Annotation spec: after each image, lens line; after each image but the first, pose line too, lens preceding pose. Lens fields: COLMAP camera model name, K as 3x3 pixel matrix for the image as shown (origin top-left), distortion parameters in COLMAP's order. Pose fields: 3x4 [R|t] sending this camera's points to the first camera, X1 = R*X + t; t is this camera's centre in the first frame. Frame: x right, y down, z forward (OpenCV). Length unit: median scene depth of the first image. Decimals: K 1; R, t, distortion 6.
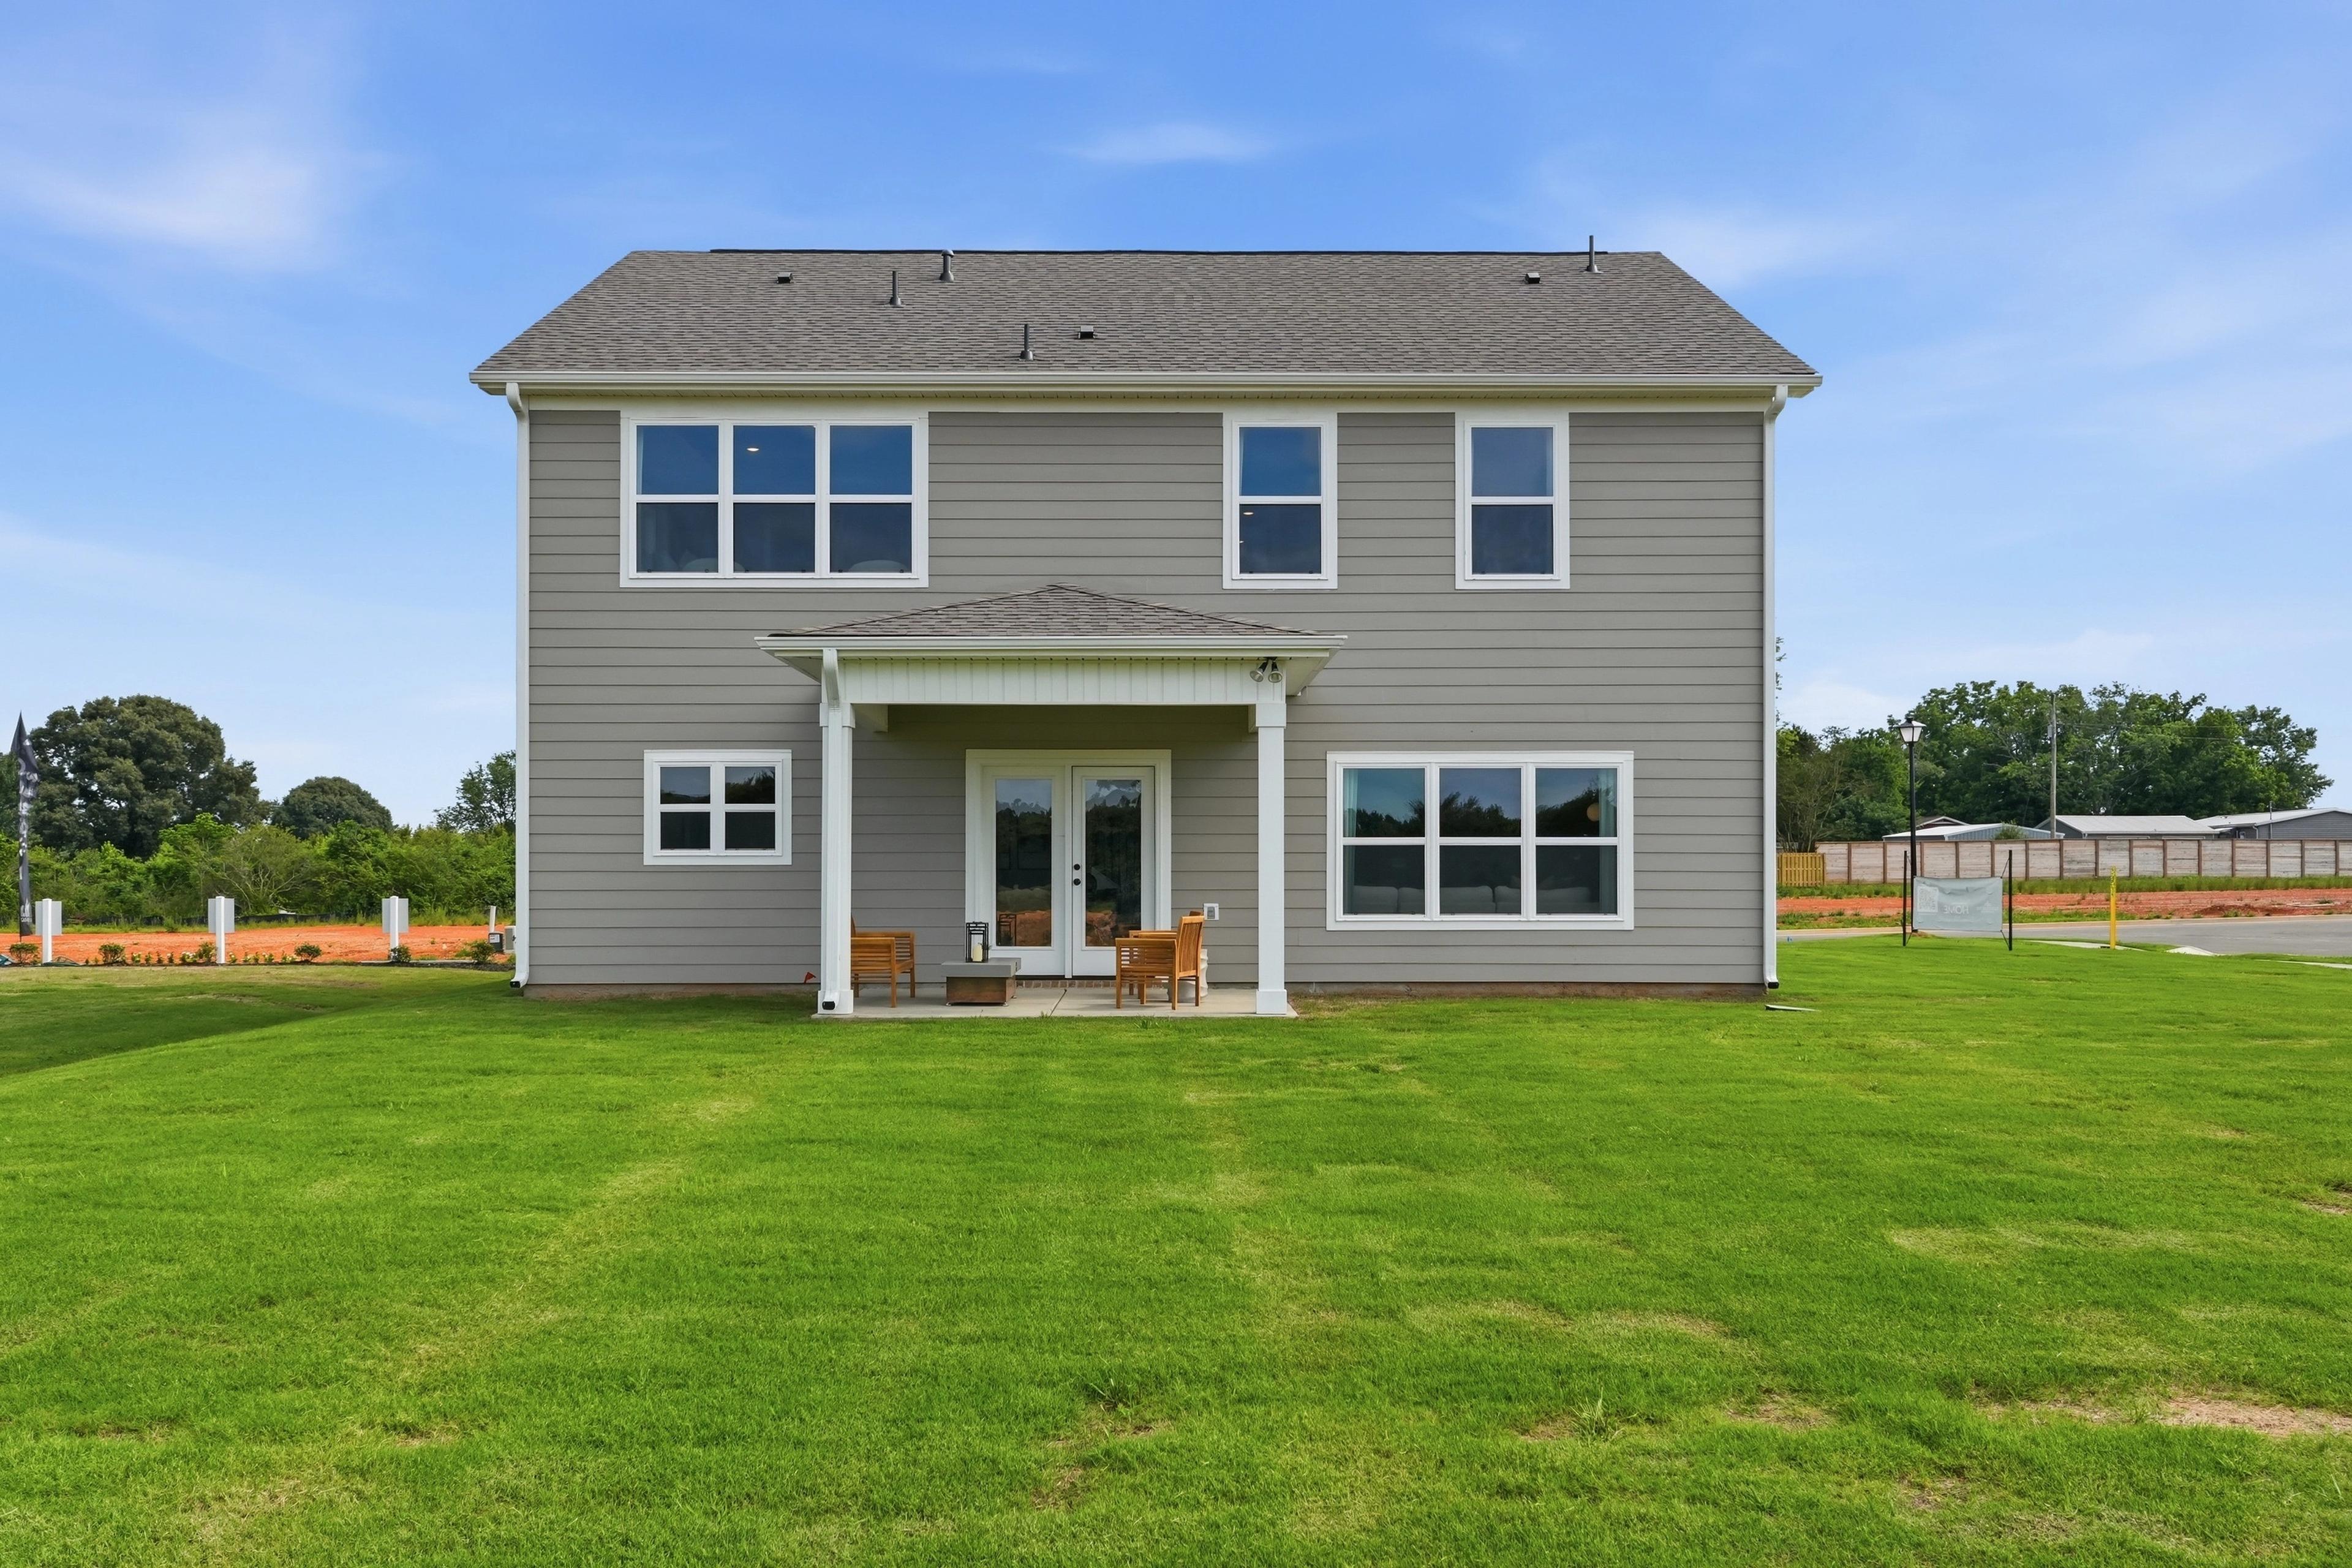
lens RADIAL K [[1848.4, 0, 1166.3], [0, 1848.4, 868.8], [0, 0, 1]] dist [0.008445, -0.000443]
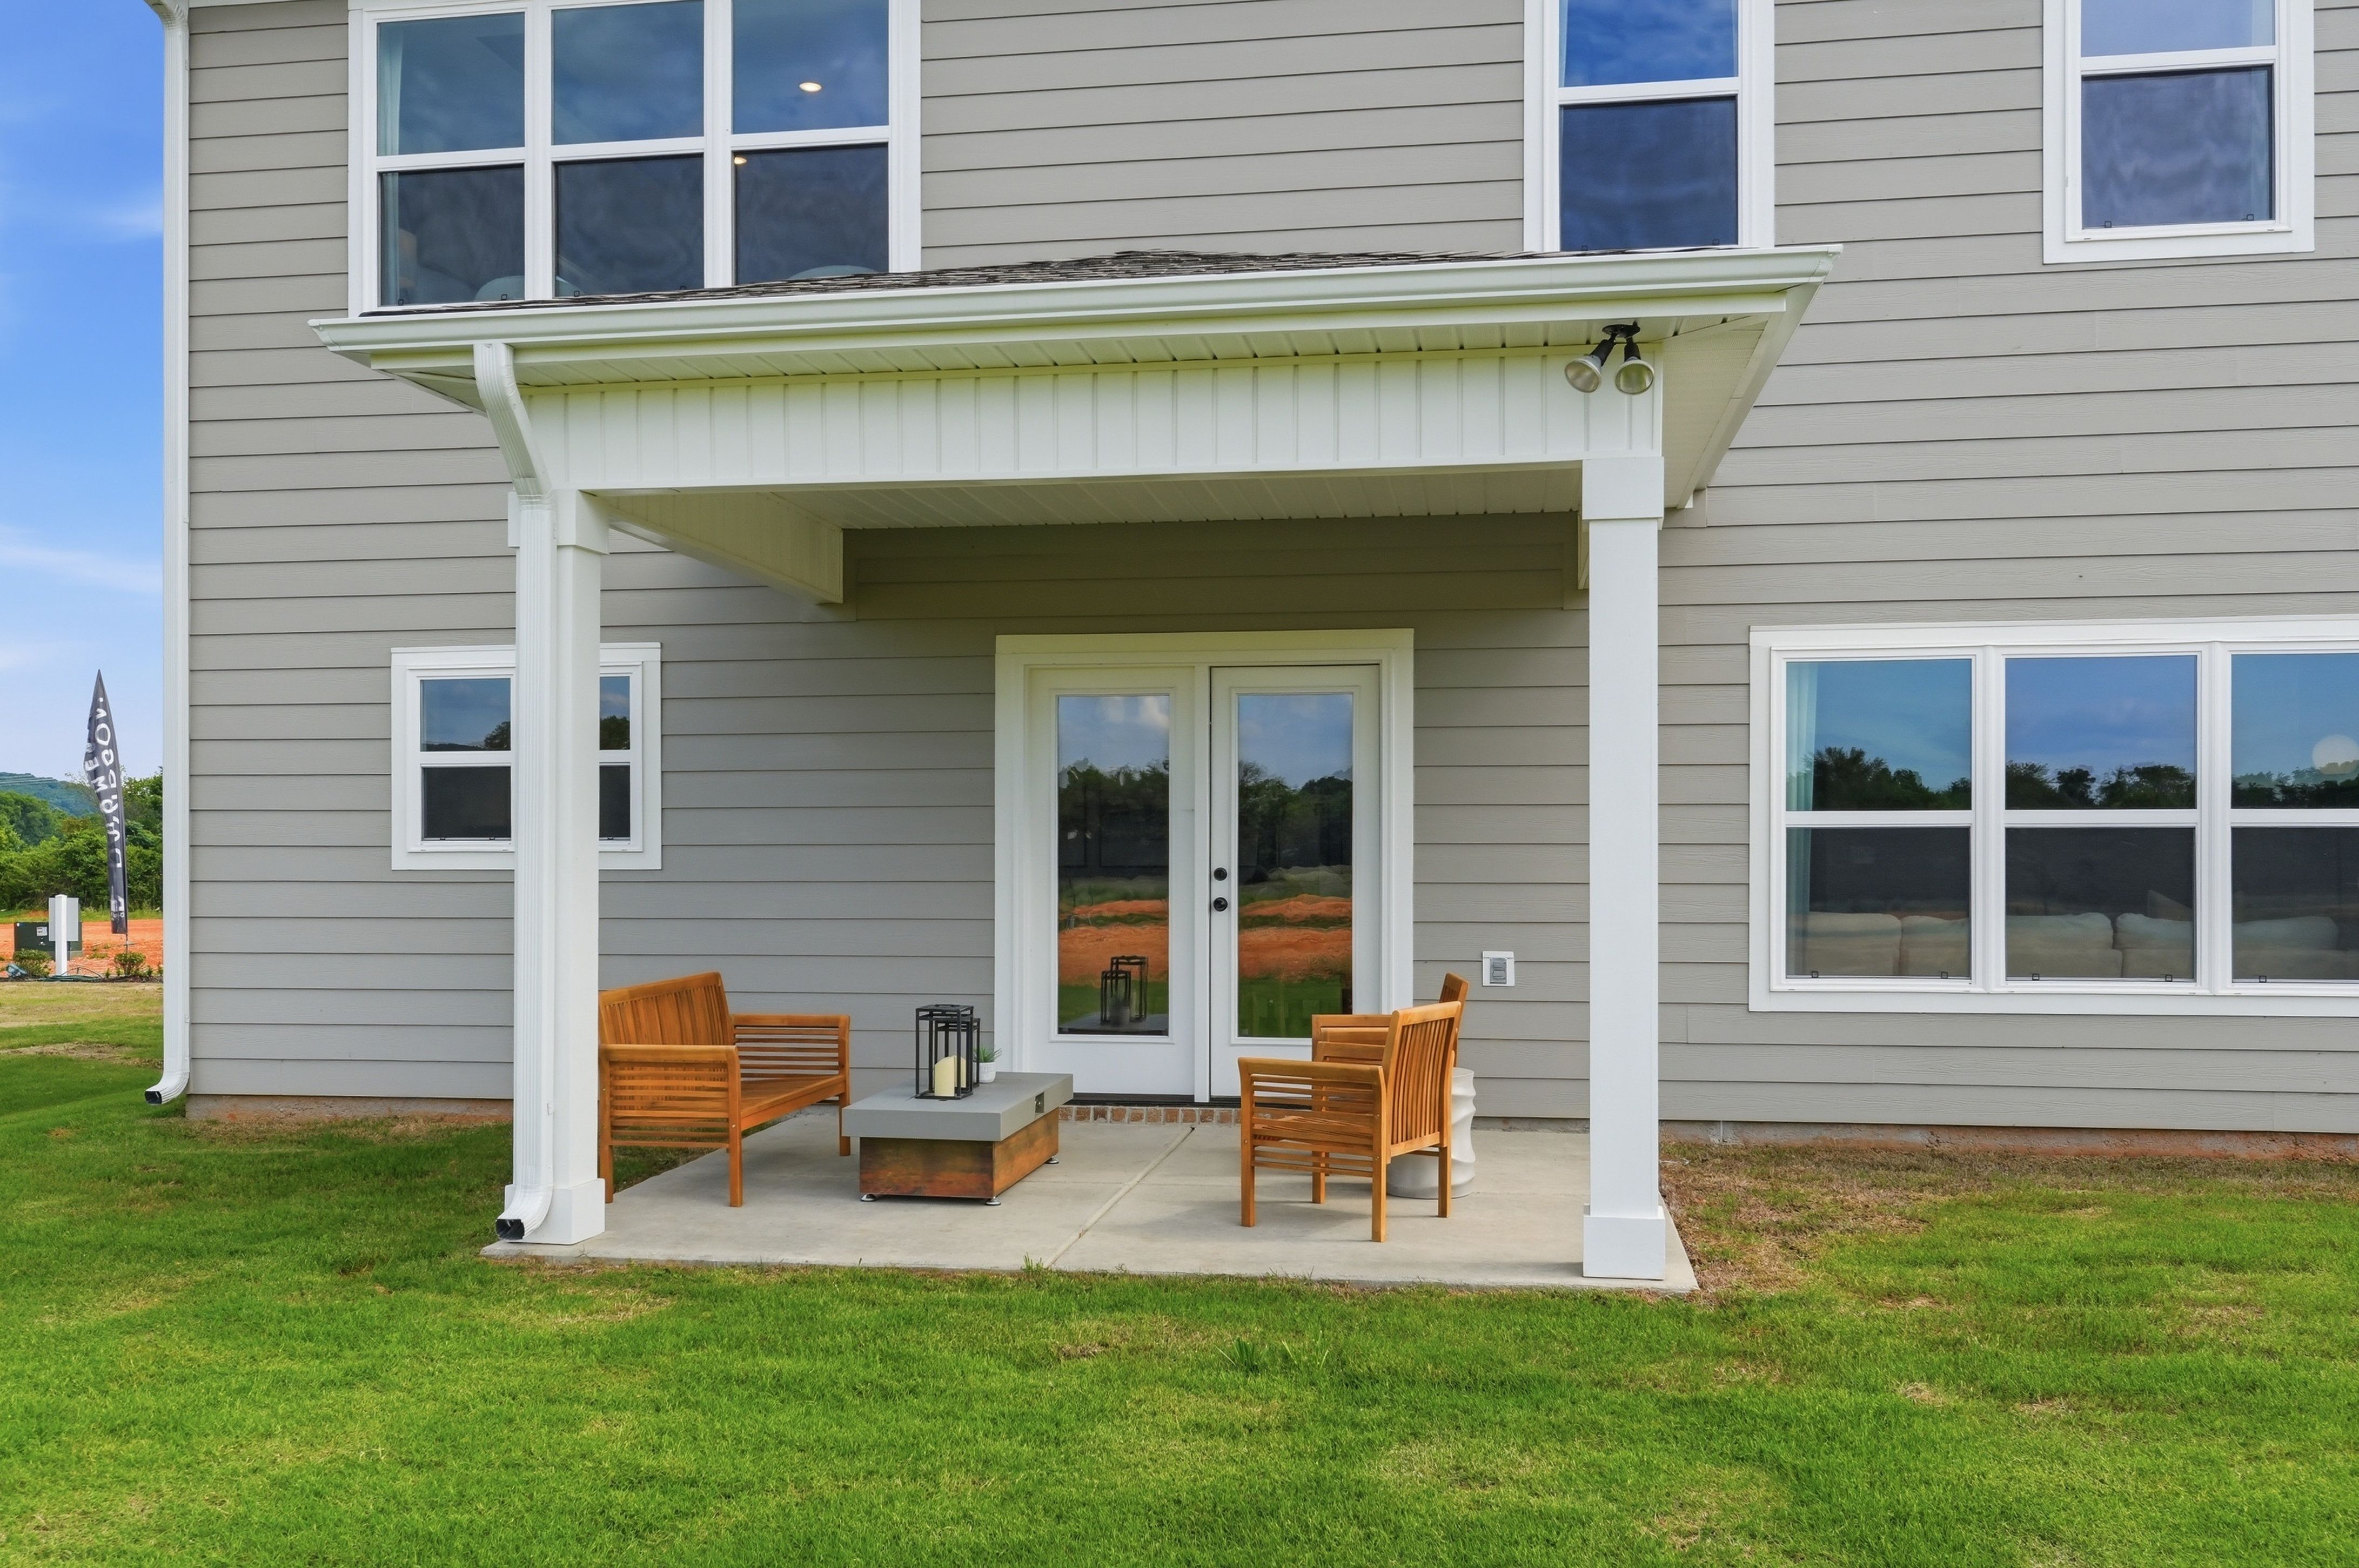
lens RADIAL K [[1929.7, 0, 1191.4], [0, 1929.7, 864.1], [0, 0, 1]] dist [0.002648, 0.001724]
pose [[0.985480, 0.000922, -0.169786, 0.030750], [0.000847, 0.999946, 0.010346, -0.008814], [0.169787, -0.010340, 0.985427, 0.496696]]
